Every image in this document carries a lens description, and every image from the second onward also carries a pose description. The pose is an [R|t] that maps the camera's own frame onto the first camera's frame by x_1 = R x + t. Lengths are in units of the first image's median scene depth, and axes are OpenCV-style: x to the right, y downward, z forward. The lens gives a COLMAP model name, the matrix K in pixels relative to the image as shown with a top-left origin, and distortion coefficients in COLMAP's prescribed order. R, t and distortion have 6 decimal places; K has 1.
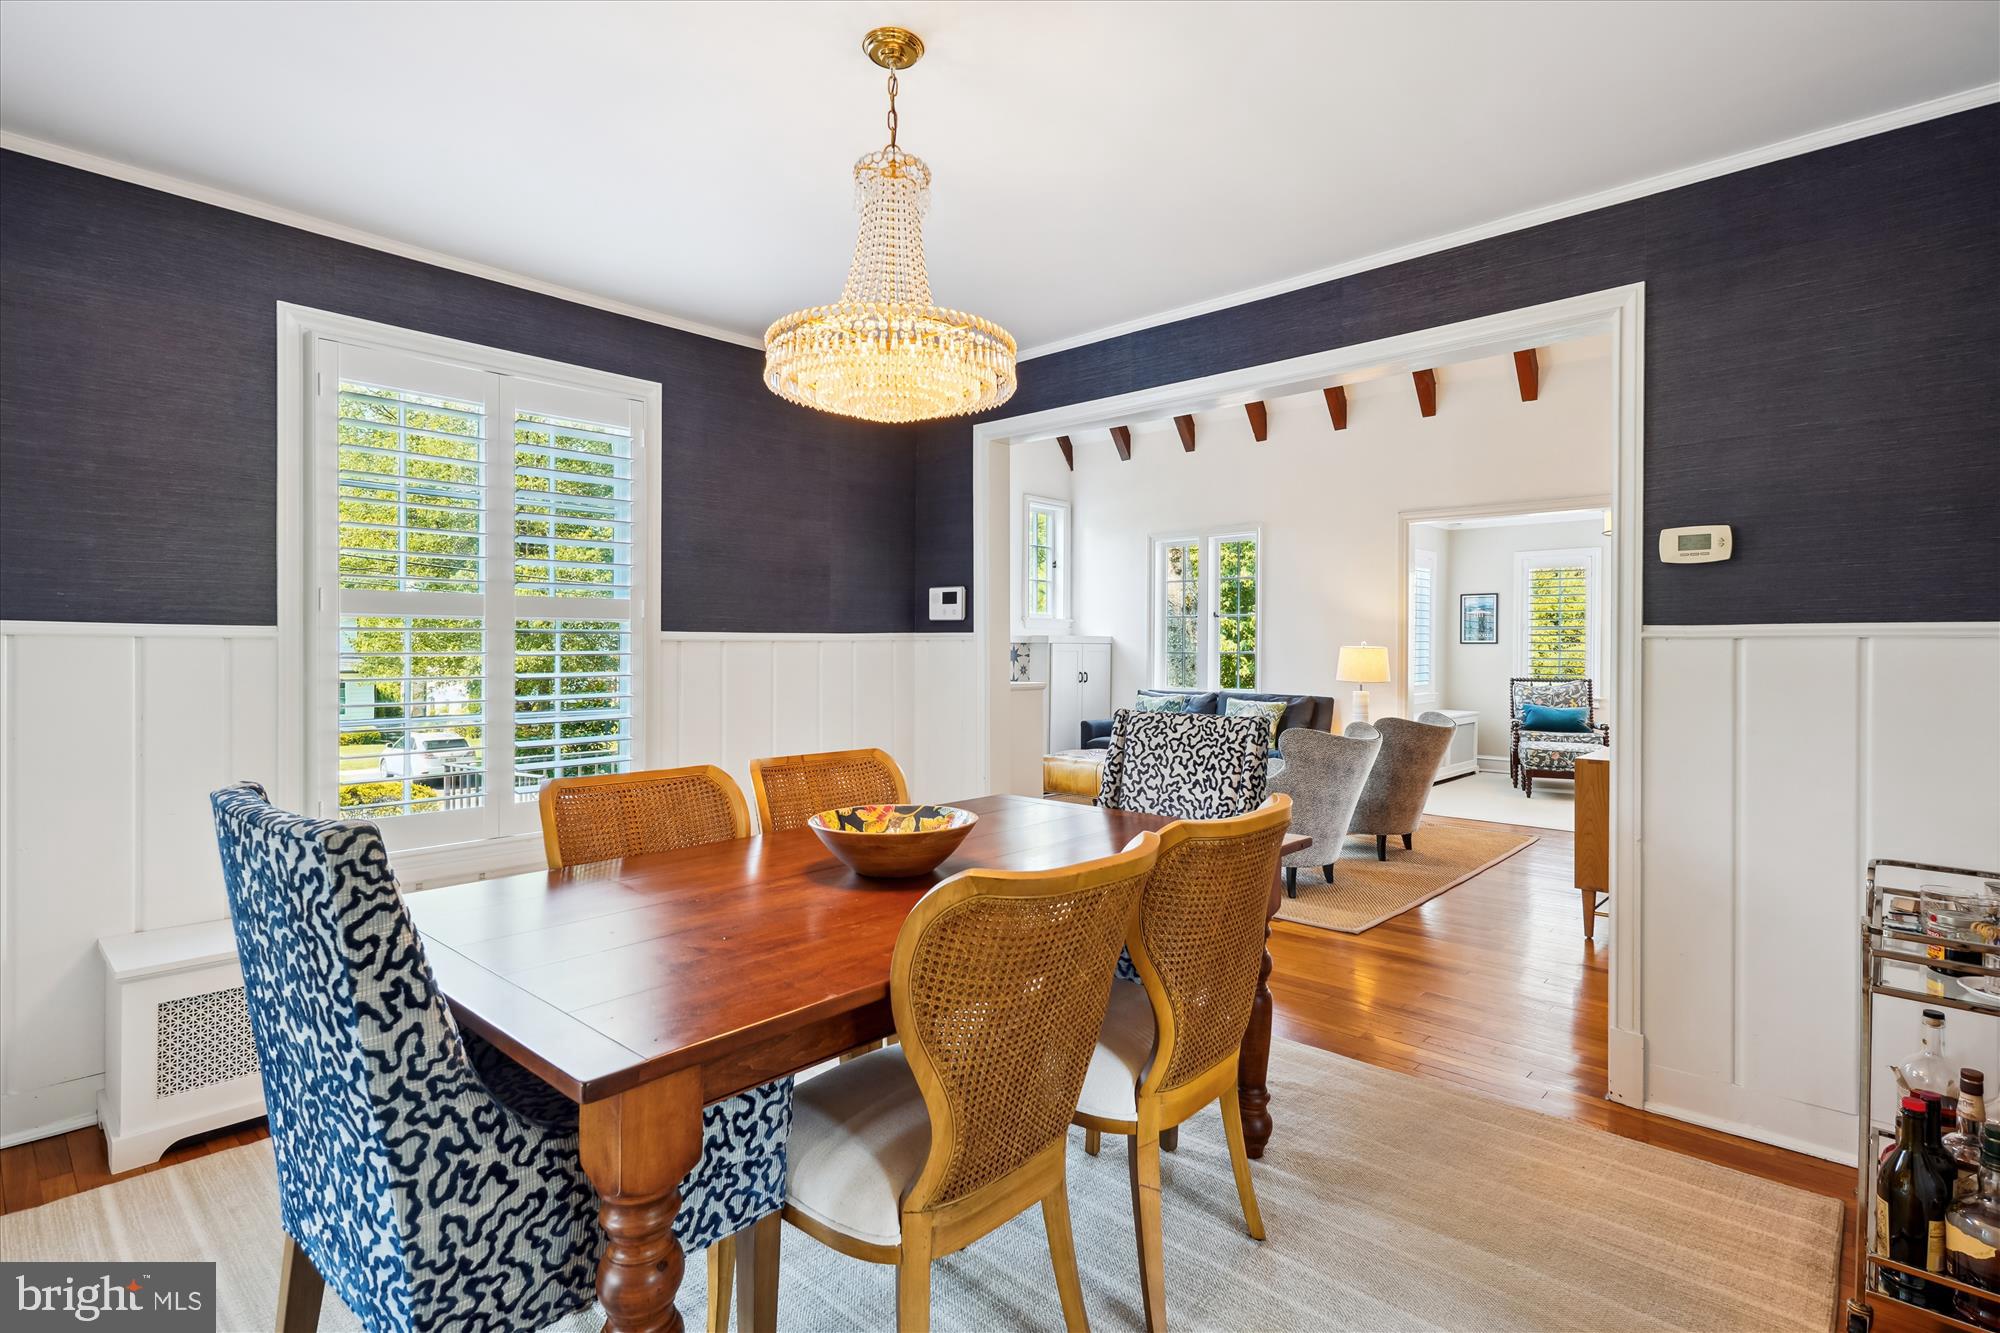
lens RADIAL K [[965.8, 0, 995.3], [0, 965.8, 643.5], [0, 0, 1]] dist [0.004445, 0.001256]
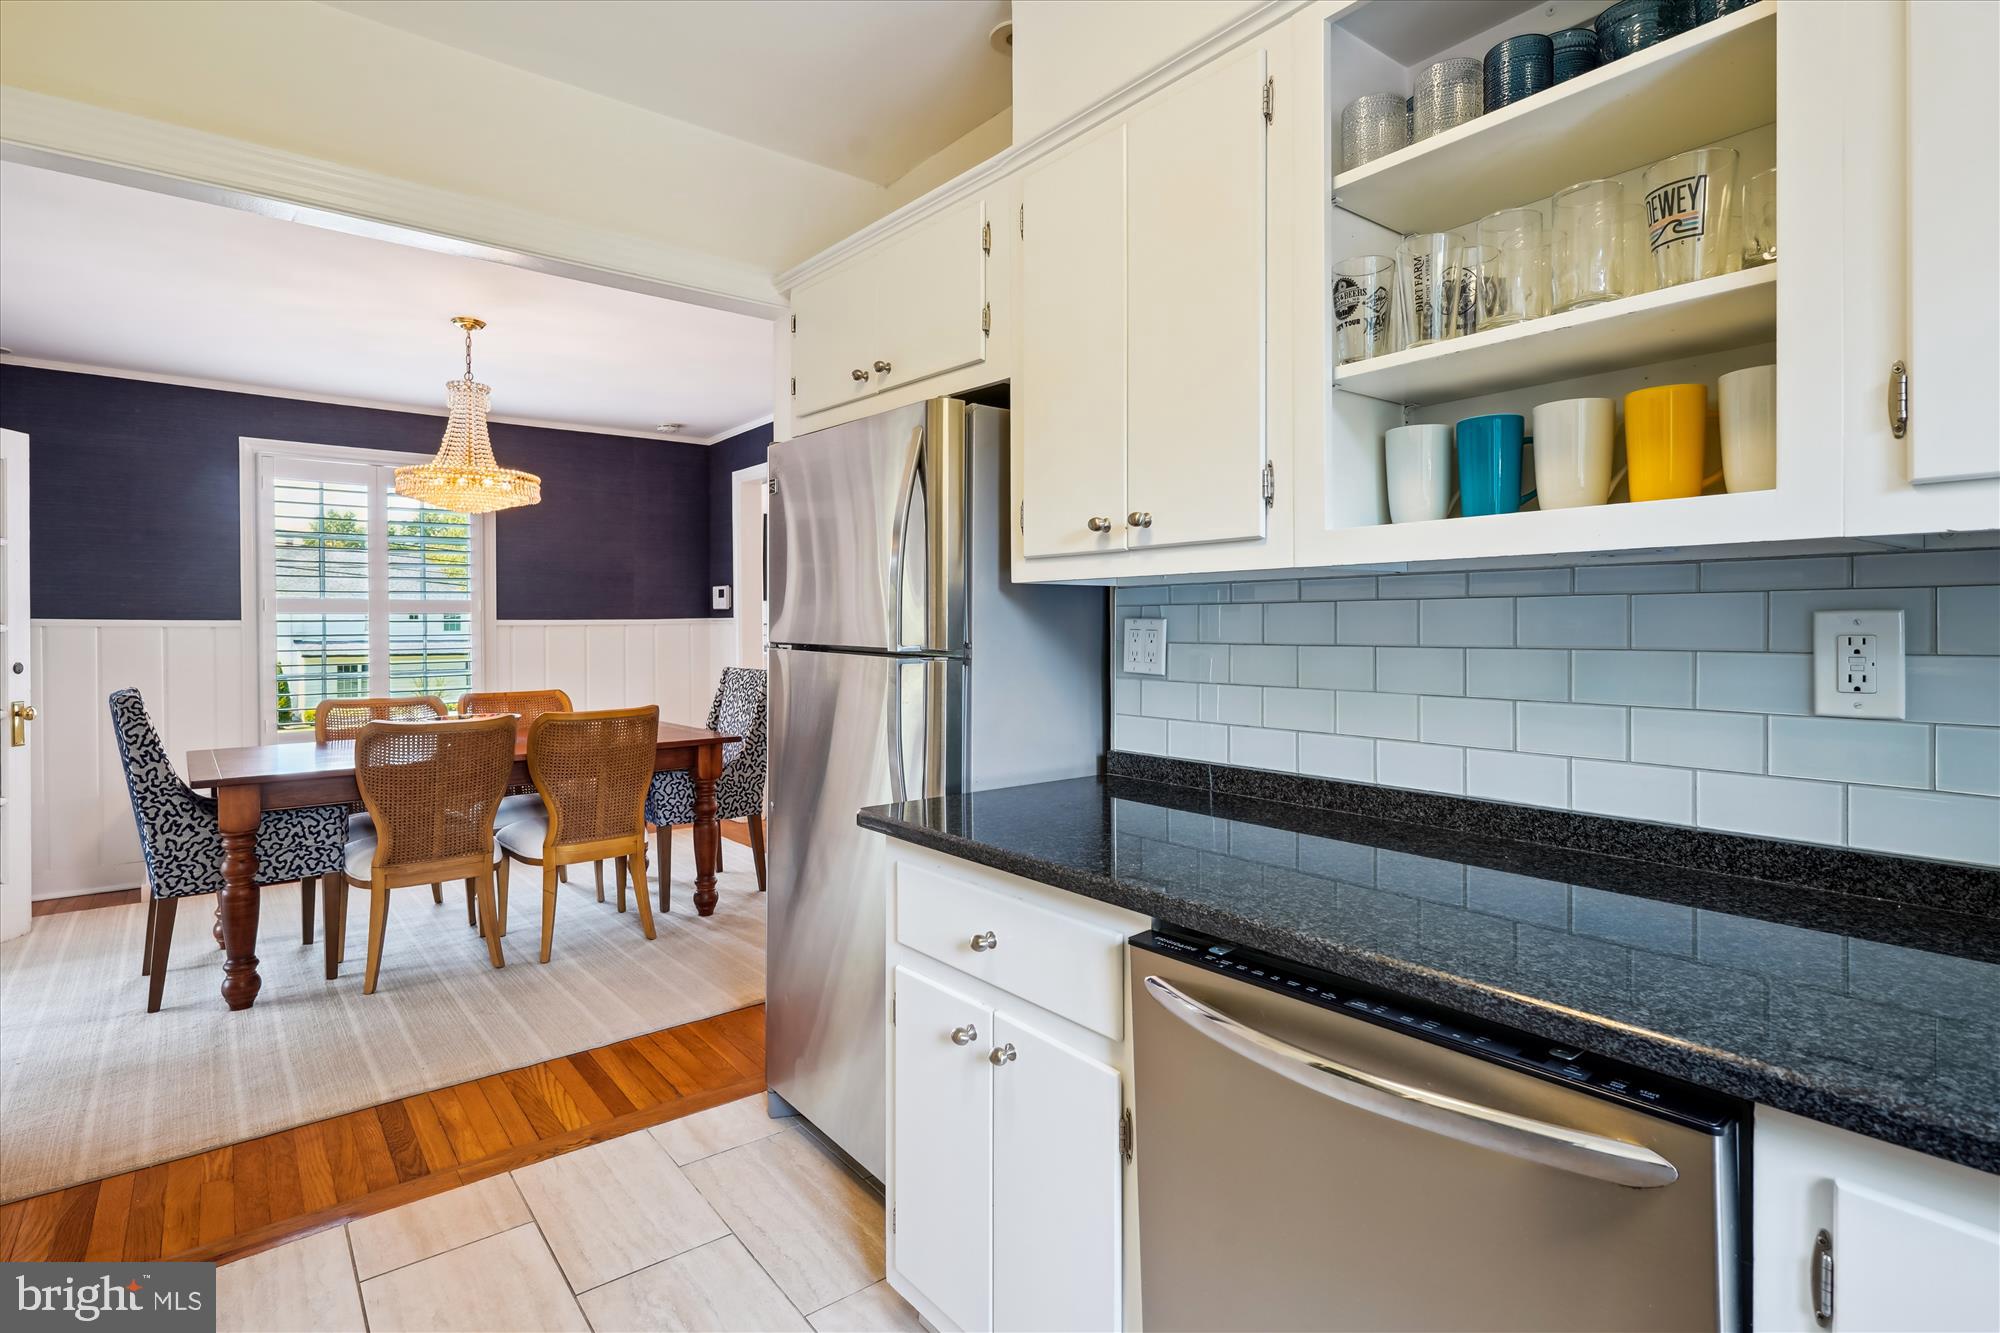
lens RADIAL K [[978.4, 0, 997.1], [0, 978.4, 631.0], [0, 0, 1]] dist [0.004410, 0.000955]
pose [[0.989525, -0.009244, -0.144064, 2.106273], [0.010369, 0.999921, 0.007058, 0.006495], [0.143988, -0.008477, 0.989543, -1.373223]]
